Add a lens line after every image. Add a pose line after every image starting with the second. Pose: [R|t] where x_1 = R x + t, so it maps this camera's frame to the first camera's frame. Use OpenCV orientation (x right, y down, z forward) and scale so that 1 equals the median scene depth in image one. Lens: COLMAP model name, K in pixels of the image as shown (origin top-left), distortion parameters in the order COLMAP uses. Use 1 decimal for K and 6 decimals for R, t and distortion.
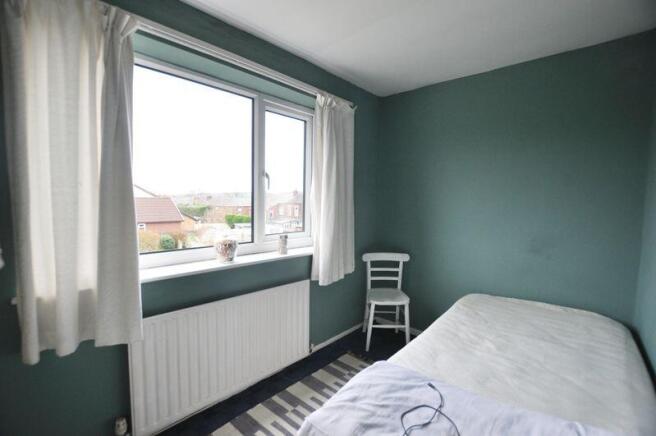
lens RADIAL K [[293.7, 0, 325.5], [0, 293.7, 218.6], [0, 0, 1]] dist [-0.001099, -0.000164]
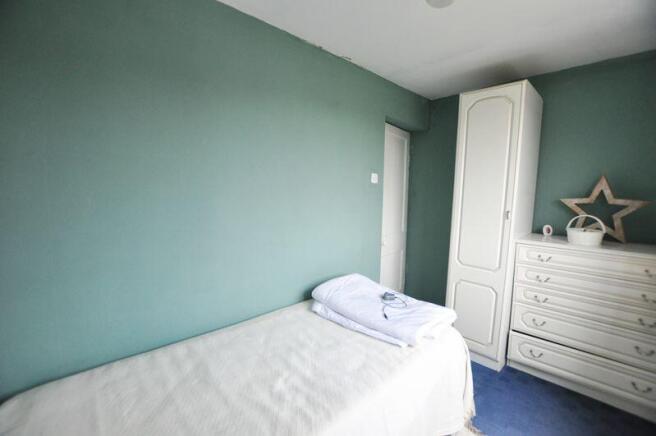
lens RADIAL K [[293.7, 0, 325.5], [0, 293.7, 218.6], [0, 0, 1]] dist [-0.001099, -0.000164]
pose [[-0.997594, -0.042363, 0.054884, 0.434285], [-0.034606, 0.990201, 0.135296, -0.118070], [-0.060078, 0.133071, -0.989284, 1.786852]]
